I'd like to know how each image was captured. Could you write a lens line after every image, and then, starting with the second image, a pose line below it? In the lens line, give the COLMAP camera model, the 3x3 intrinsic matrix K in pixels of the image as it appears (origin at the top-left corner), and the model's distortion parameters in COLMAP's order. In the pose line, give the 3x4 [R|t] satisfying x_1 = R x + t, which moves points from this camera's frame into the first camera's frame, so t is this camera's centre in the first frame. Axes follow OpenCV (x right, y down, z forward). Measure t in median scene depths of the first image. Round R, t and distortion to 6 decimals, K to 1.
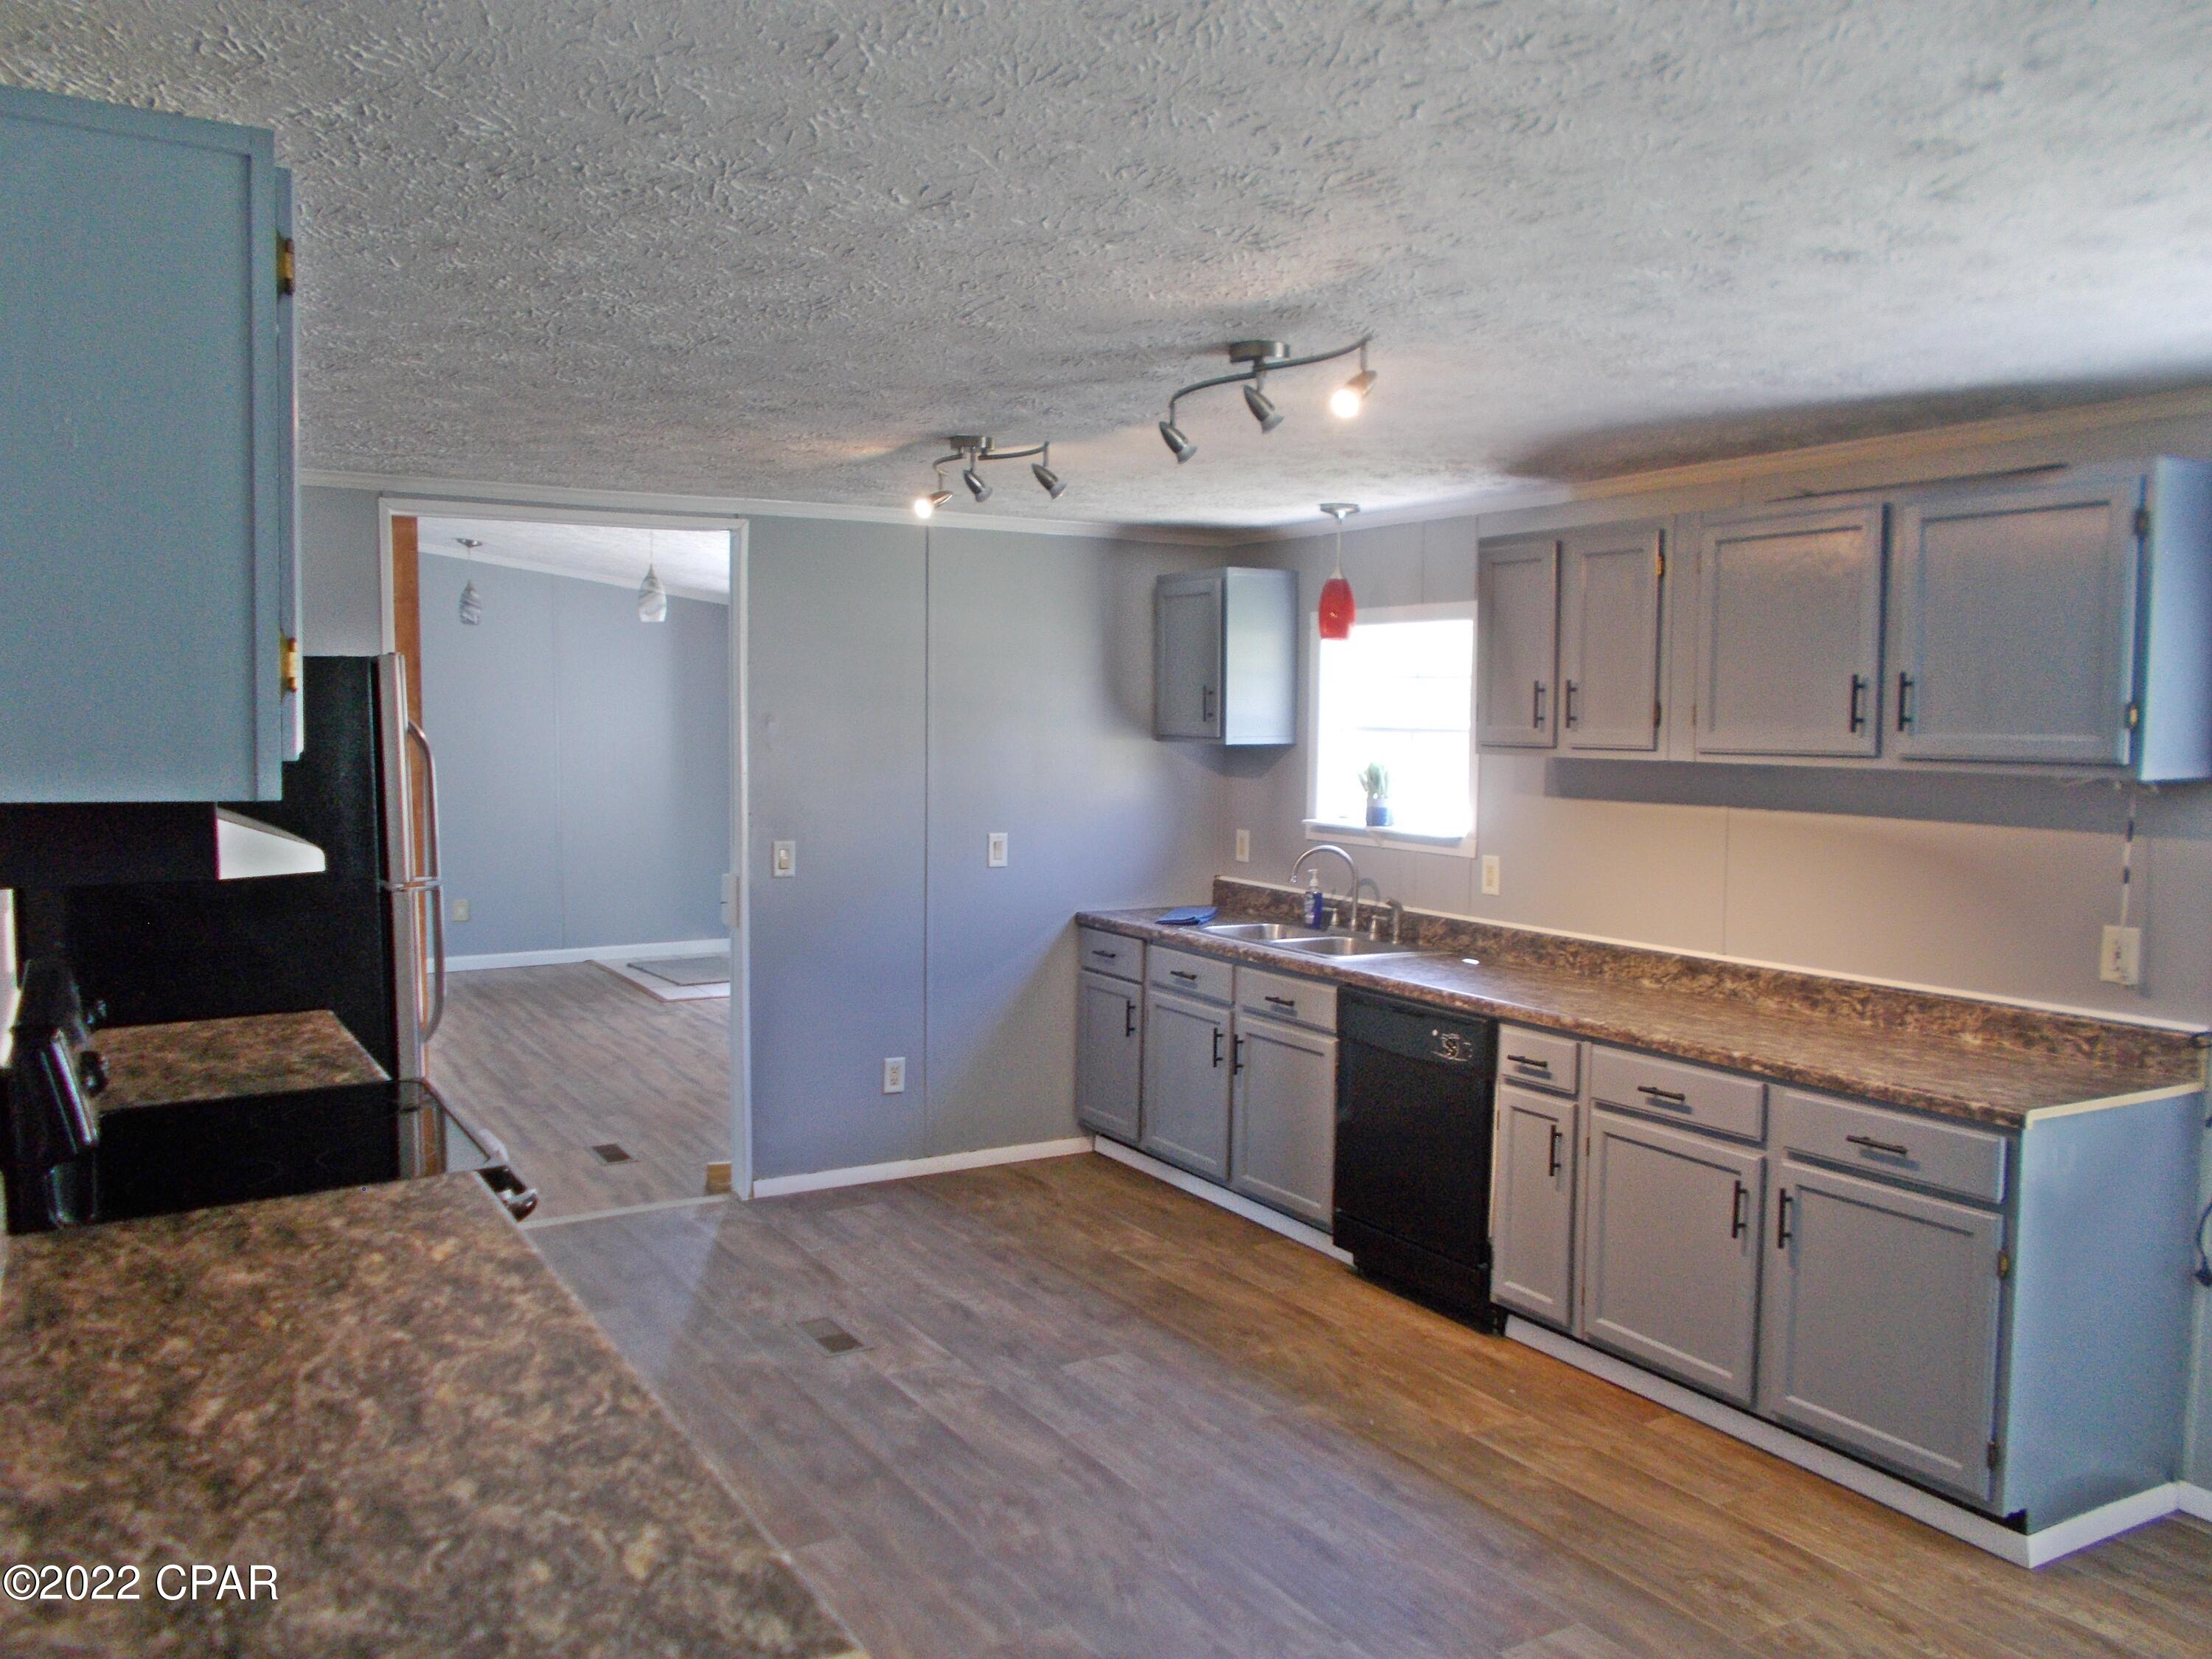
lens RADIAL K [[1679.3, 0, 1095.0], [0, 1679.3, 824.3], [0, 0, 1]] dist [-0.021950, 0.014466]
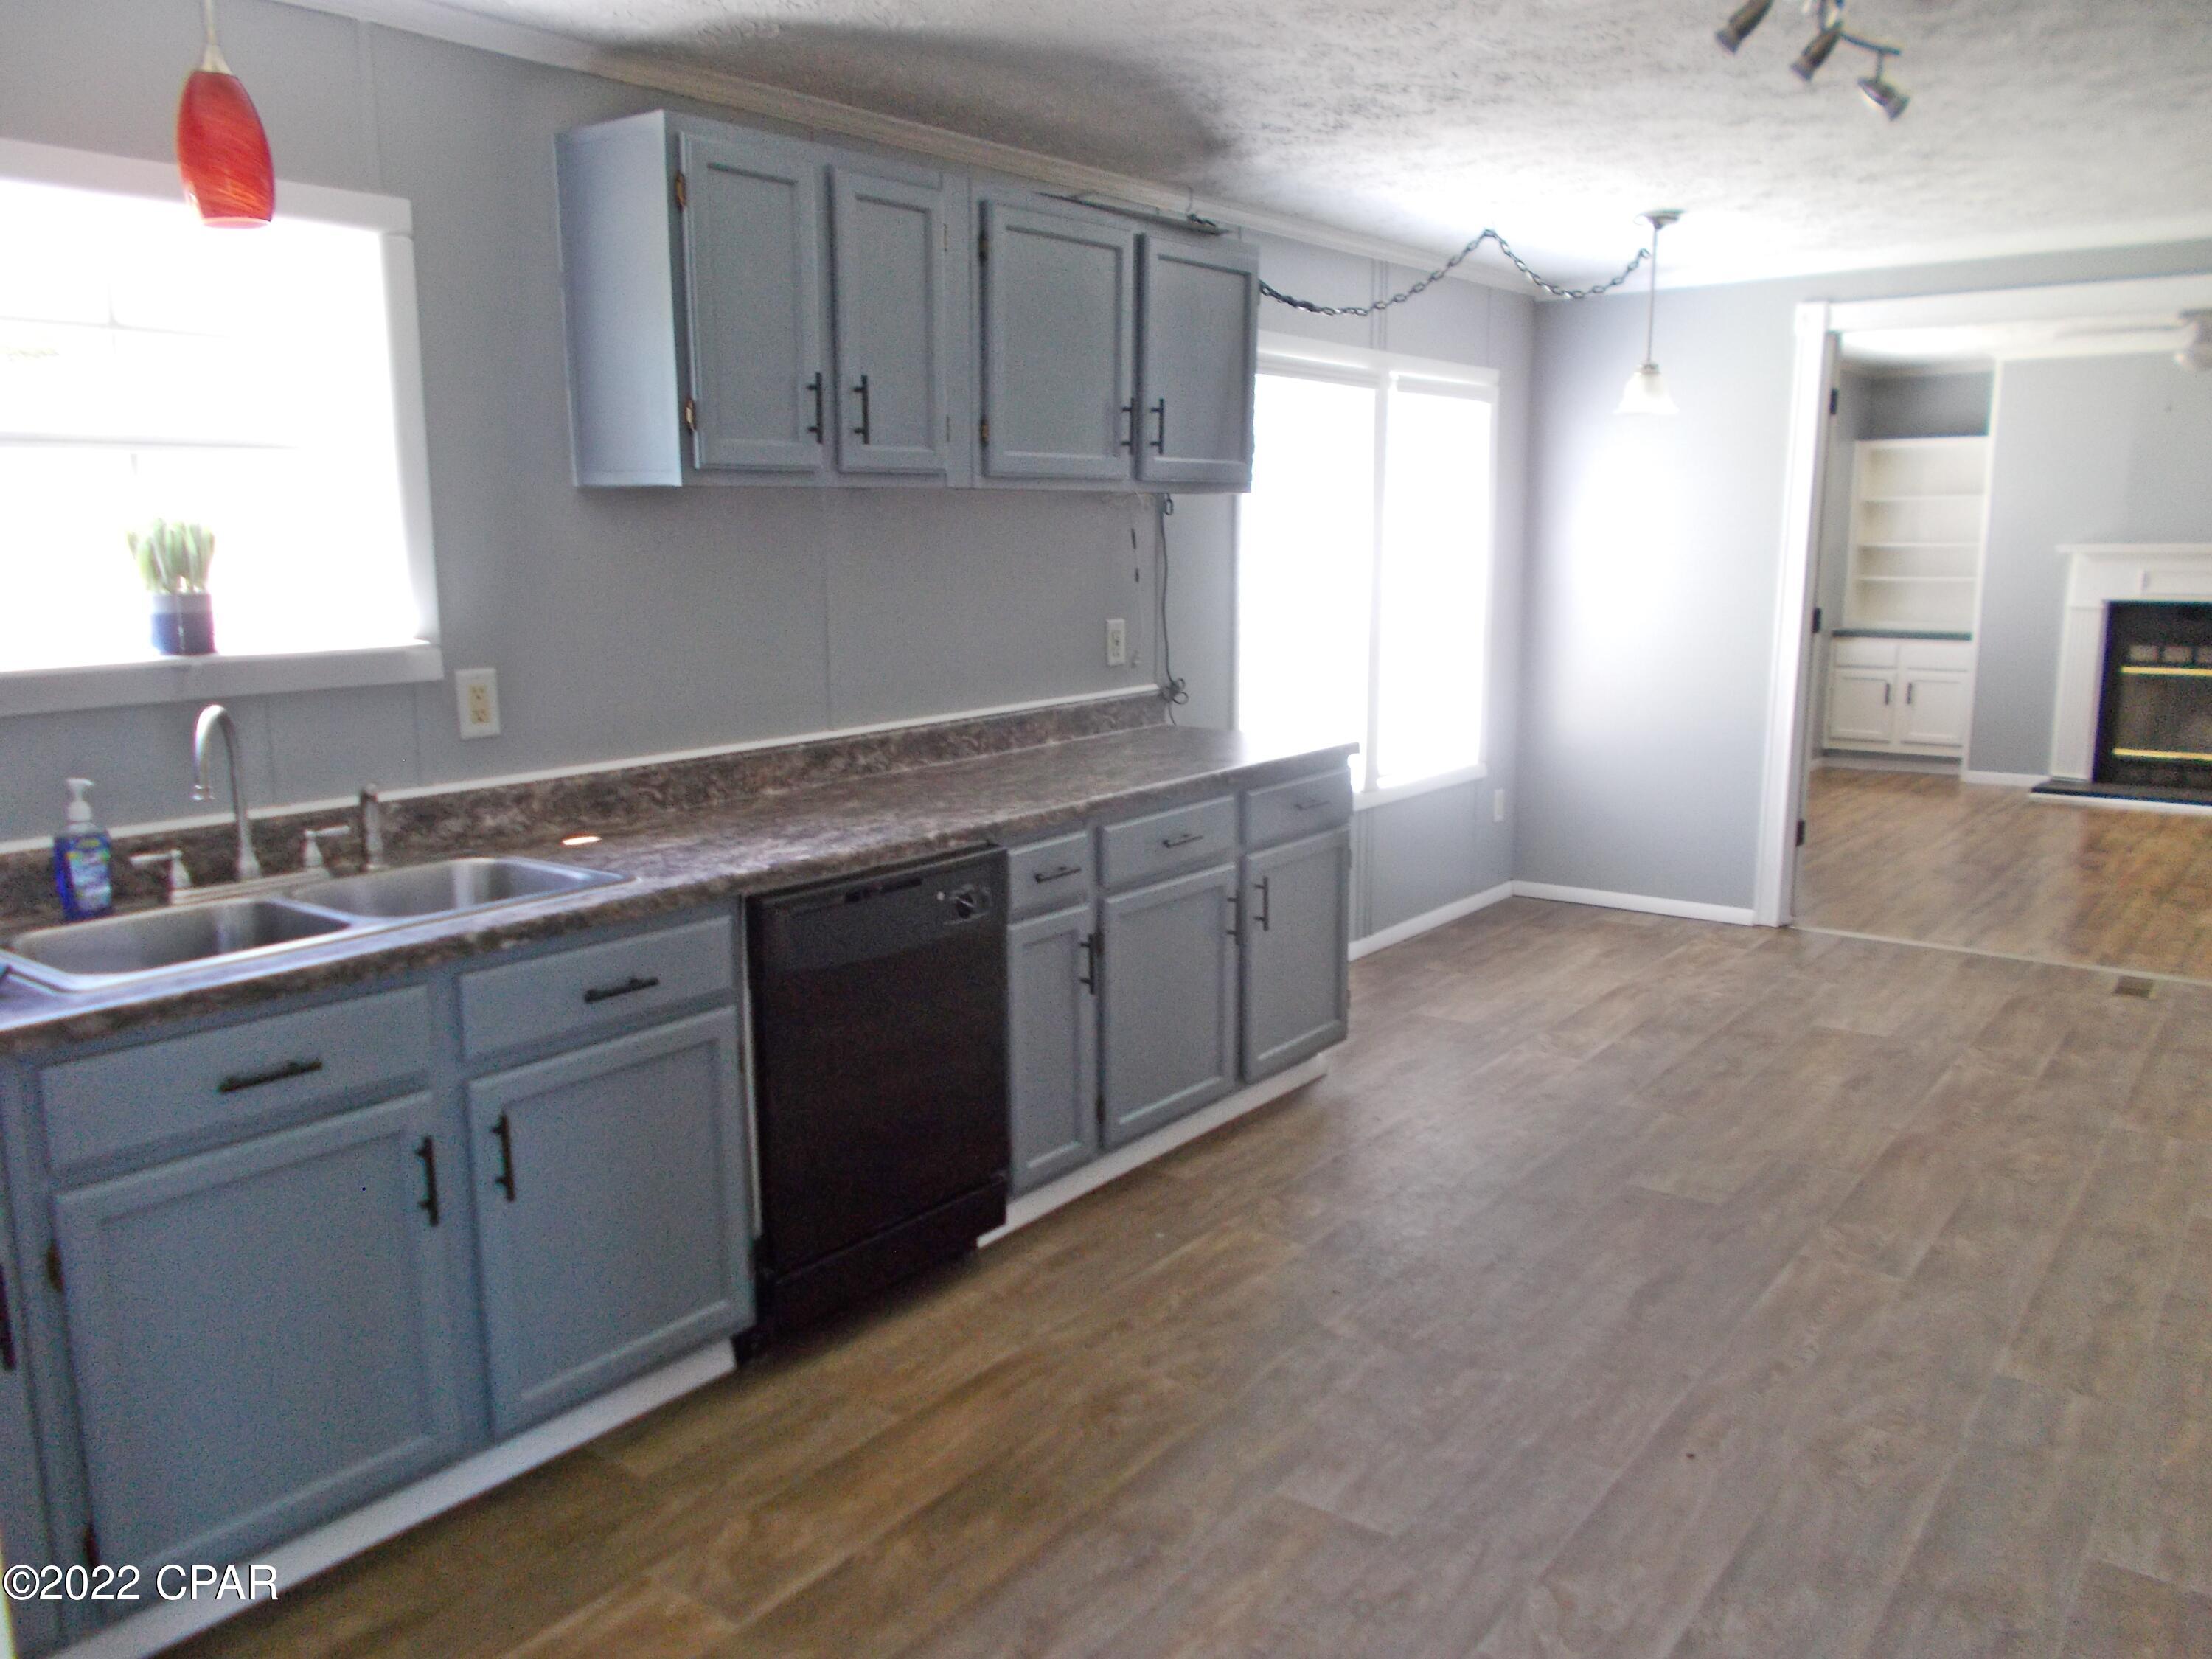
lens RADIAL K [[1679.3, 0, 1090.2], [0, 1679.3, 840.6], [0, 0, 1]] dist [-0.021950, 0.014466]
pose [[-0.350644, -0.179189, 0.919206, -0.406986], [0.068010, 0.974060, 0.215826, -0.036538], [-0.934036, 0.138193, -0.329362, 1.079916]]
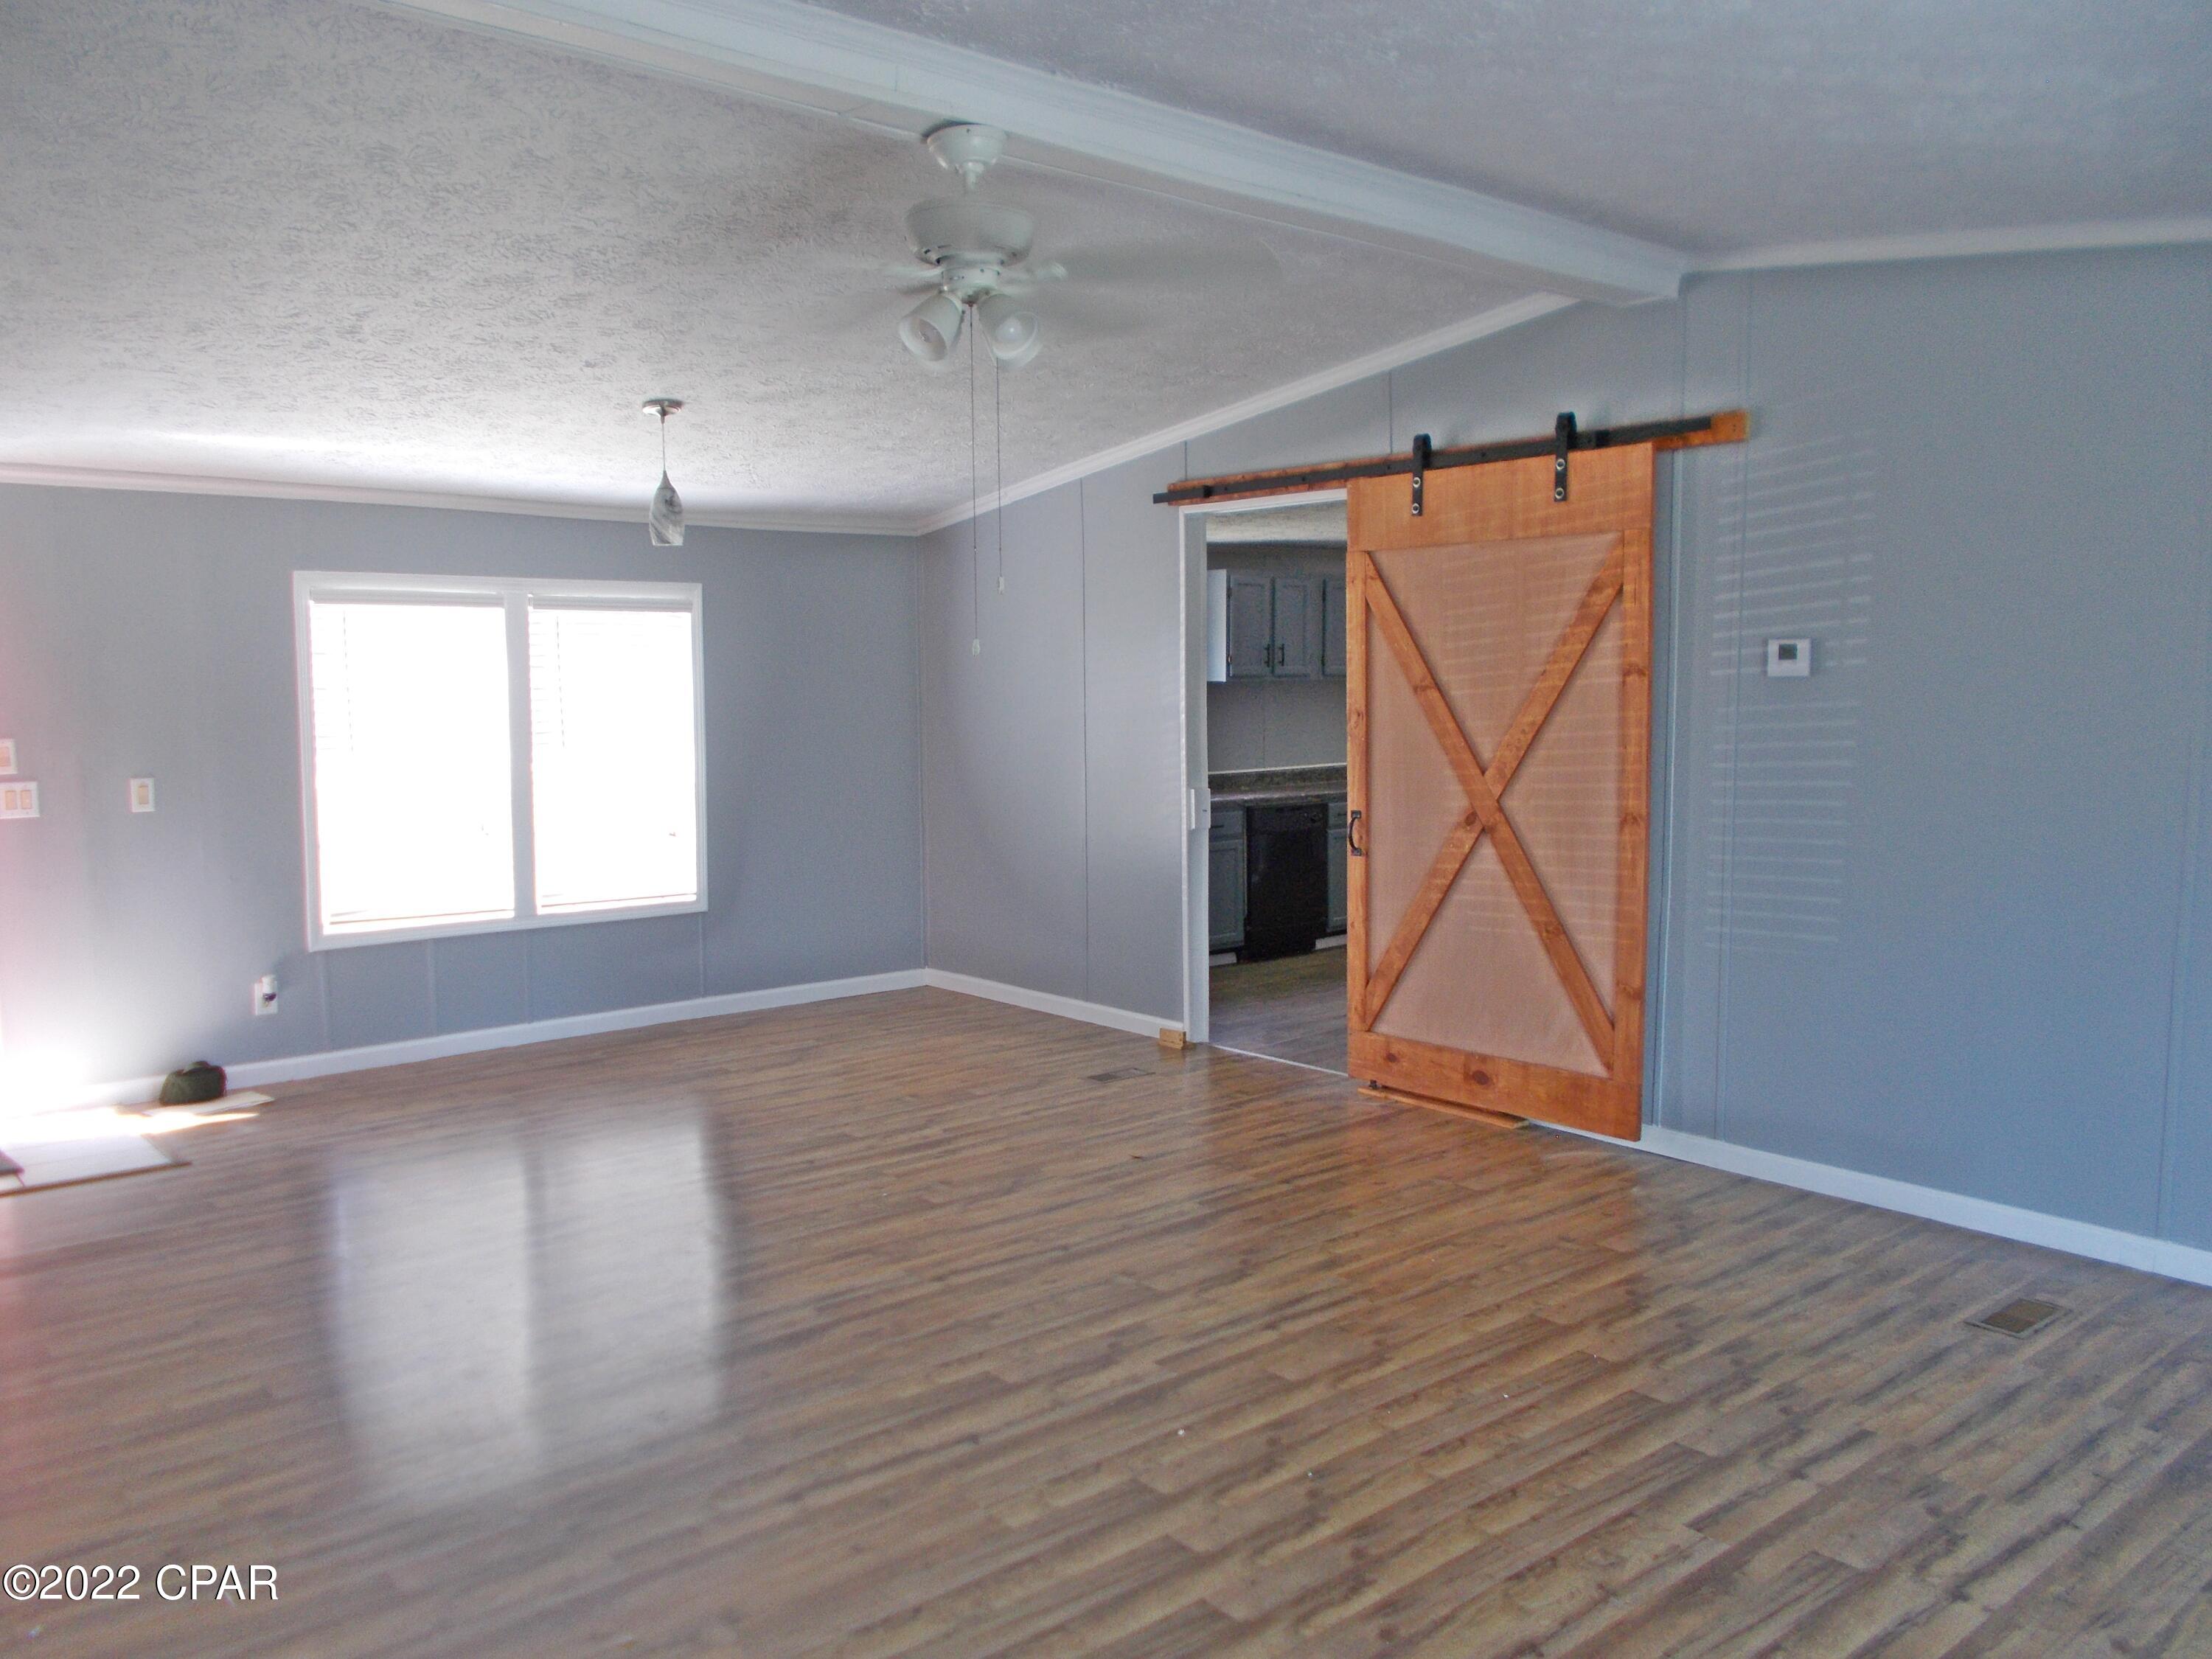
lens RADIAL K [[1679.3, 0, 1100.5], [0, 1679.3, 822.8], [0, 0, 1]] dist [-0.021950, 0.014466]
pose [[-0.164714, -0.102660, 0.980984, -1.643618], [0.075469, 0.990341, 0.116311, -0.114325], [-0.983450, 0.093192, -0.155376, 1.452693]]
